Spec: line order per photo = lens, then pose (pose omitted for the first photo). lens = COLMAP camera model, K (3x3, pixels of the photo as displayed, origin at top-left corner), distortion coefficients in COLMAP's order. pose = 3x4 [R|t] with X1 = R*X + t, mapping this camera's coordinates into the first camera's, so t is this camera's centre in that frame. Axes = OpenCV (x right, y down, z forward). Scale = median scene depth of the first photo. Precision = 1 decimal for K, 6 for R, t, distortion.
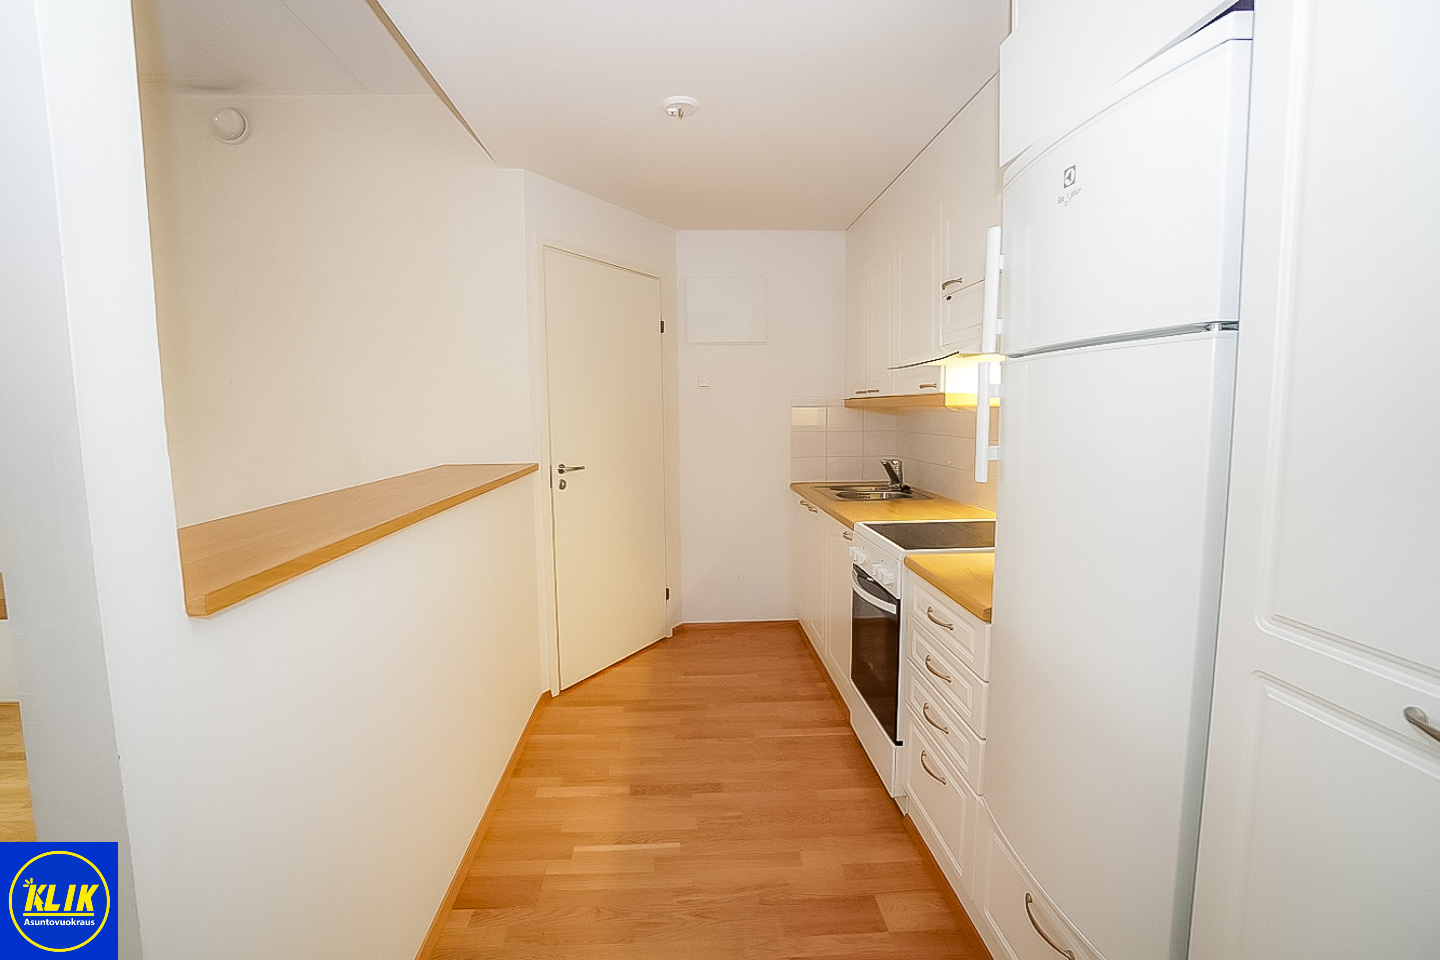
lens RADIAL K [[690.5, 0, 707.4], [0, 690.5, 481.9], [0, 0, 1]] dist [-0.064553, 0.021703]
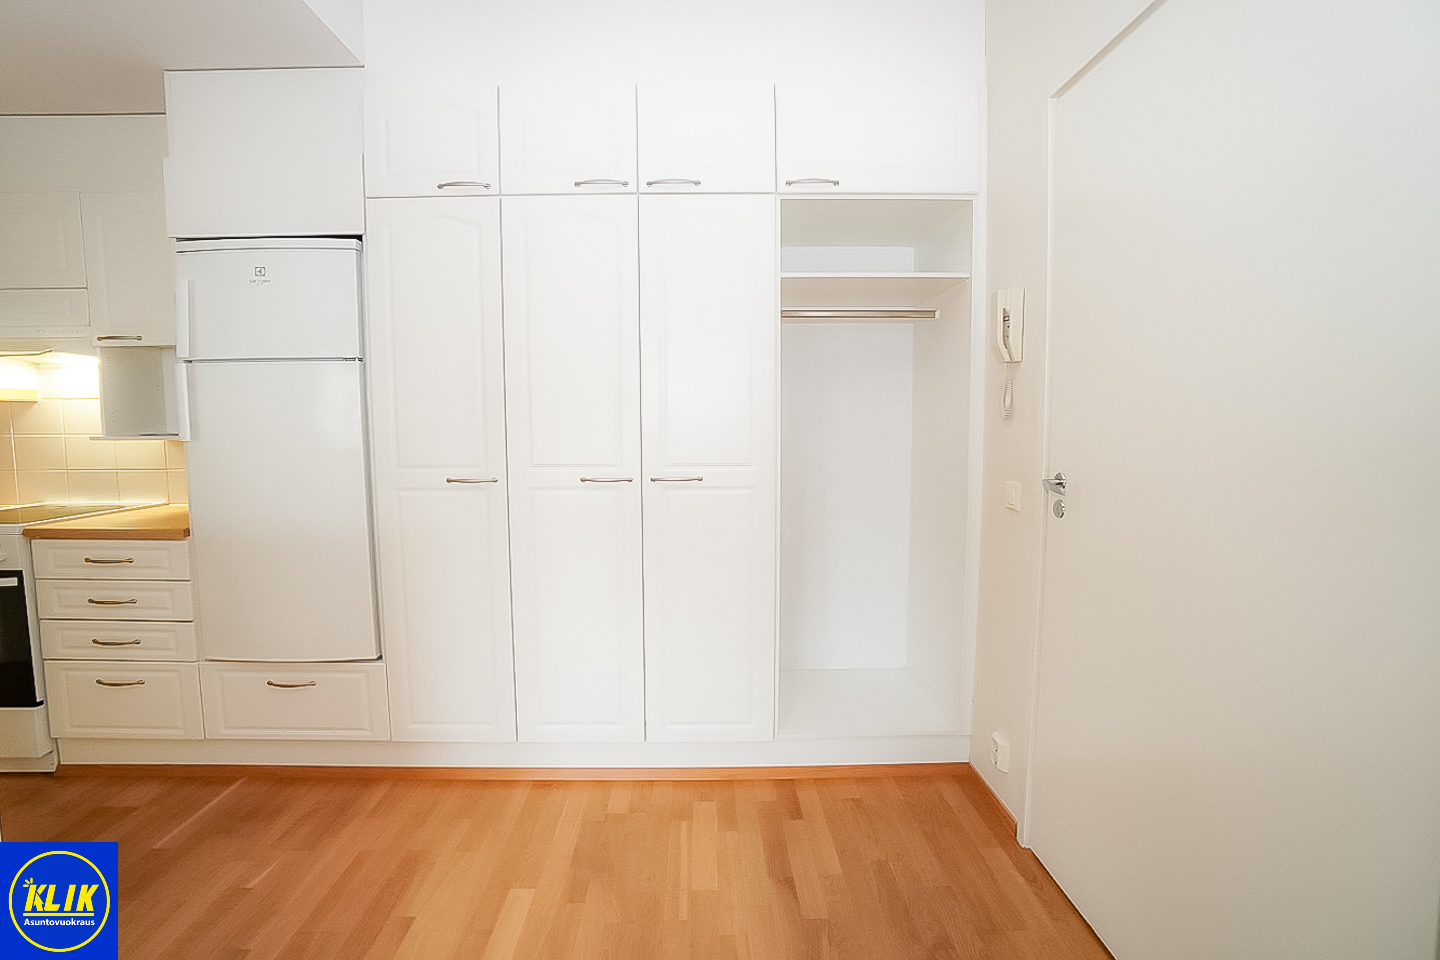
lens RADIAL K [[690.5, 0, 716.3], [0, 690.5, 490.9], [0, 0, 1]] dist [-0.064553, 0.021703]
pose [[0.028650, -0.088080, 0.995701, -0.577744], [0.110474, 0.990287, 0.084423, 0.062683], [-0.993466, 0.107580, 0.038103, -0.126274]]
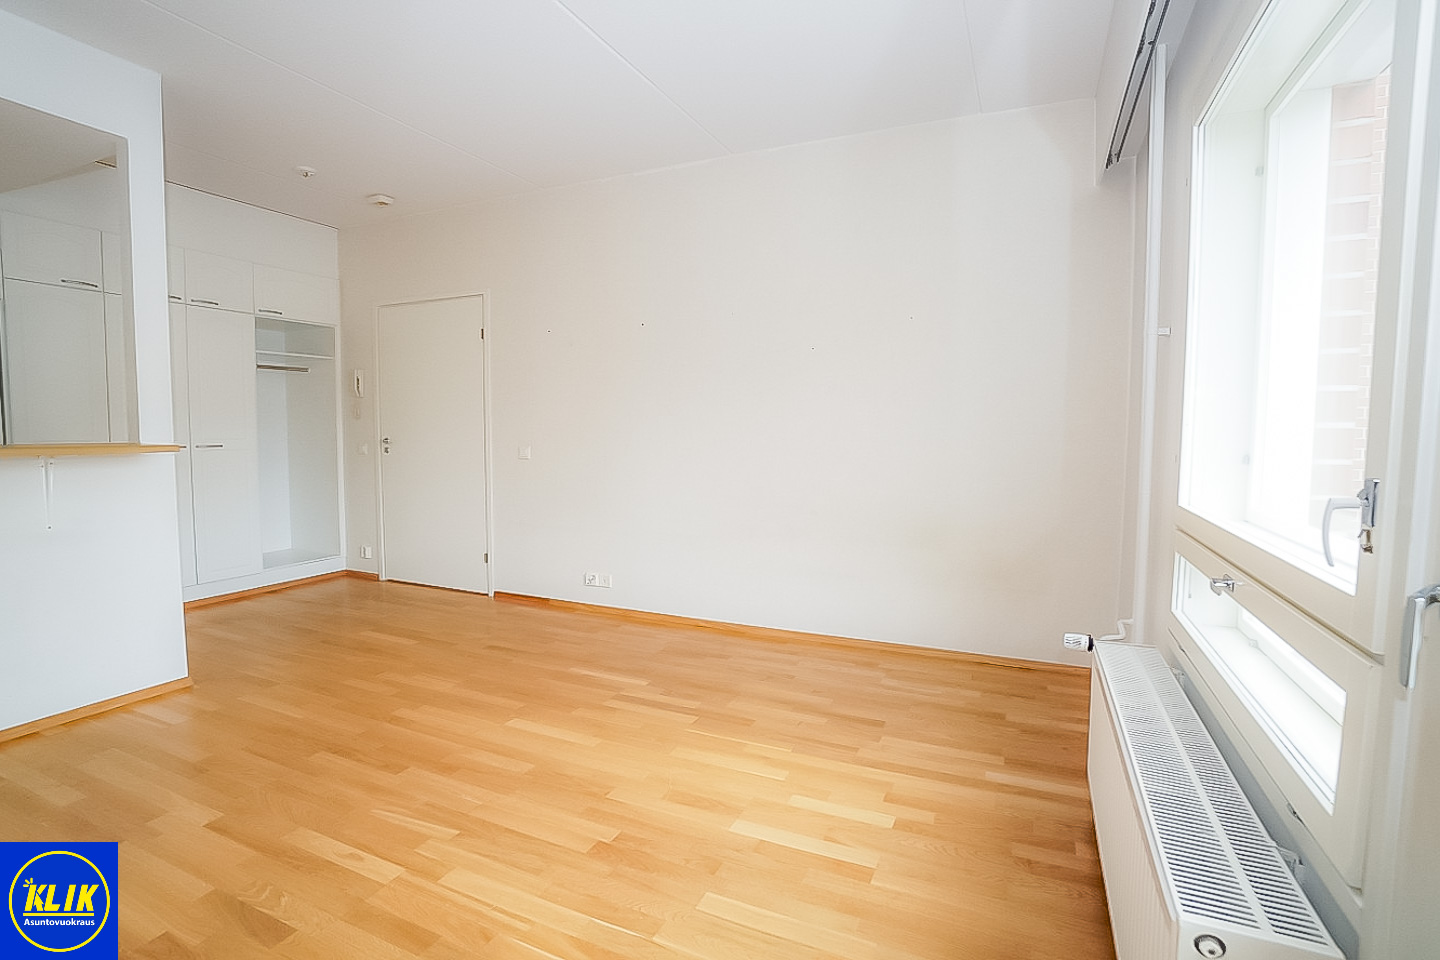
lens RADIAL K [[690.5, 0, 705.1], [0, 690.5, 479.8], [0, 0, 1]] dist [-0.064553, 0.021703]
pose [[-0.888193, -0.031612, 0.458382, -1.581018], [0.050098, 0.985019, 0.165005, -0.013998], [-0.456731, 0.169521, -0.873304, 0.842280]]
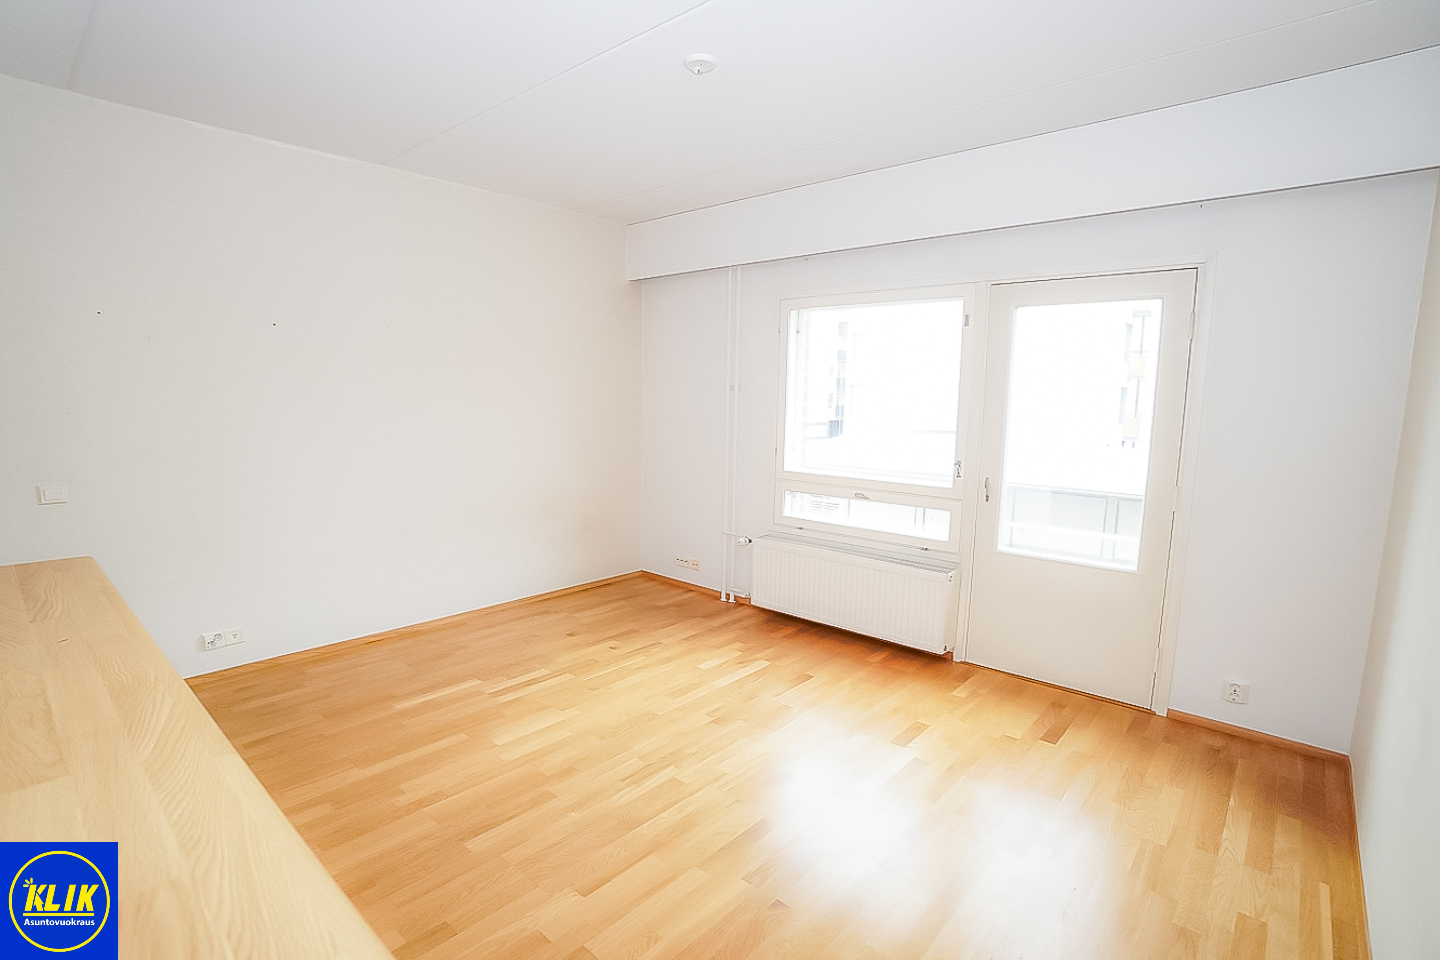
lens RADIAL K [[690.5, 0, 712.3], [0, 690.5, 487.6], [0, 0, 1]] dist [-0.064553, 0.021703]
pose [[-0.695820, 0.093153, -0.712150, -0.386911], [-0.086911, 0.973346, 0.212238, -0.148951], [0.712938, 0.209573, -0.669177, 1.018692]]
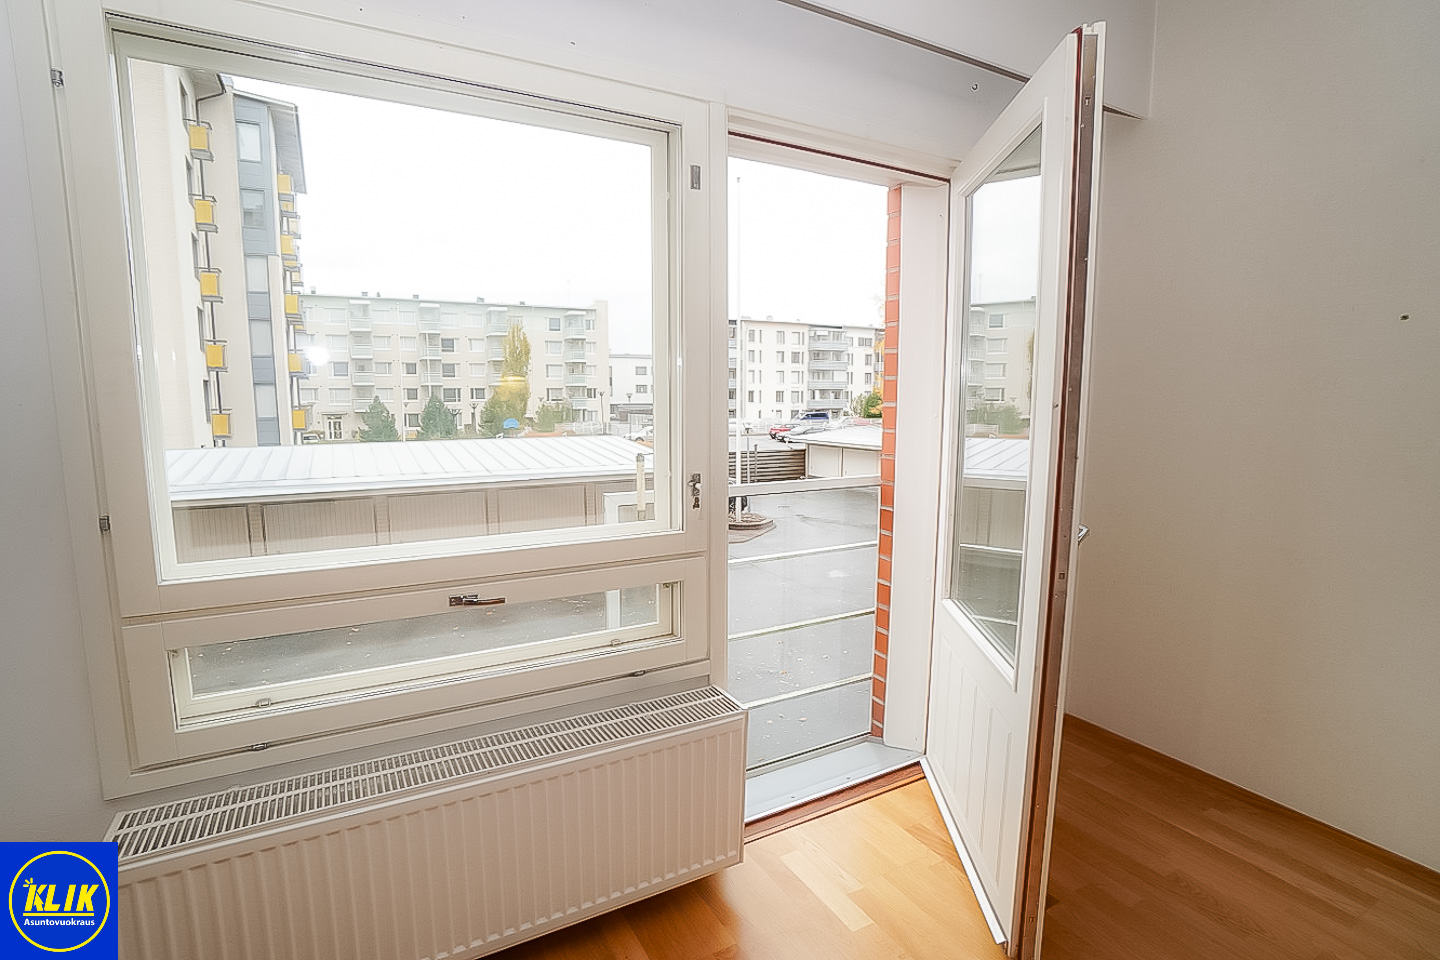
lens RADIAL K [[690.5, 0, 710.8], [0, 690.5, 479.8], [0, 0, 1]] dist [-0.064553, 0.021703]
pose [[0.450919, 0.112519, -0.885444, -1.120729], [-0.096242, 0.992368, 0.077095, -0.000516], [0.887361, 0.050454, 0.458307, 0.147349]]
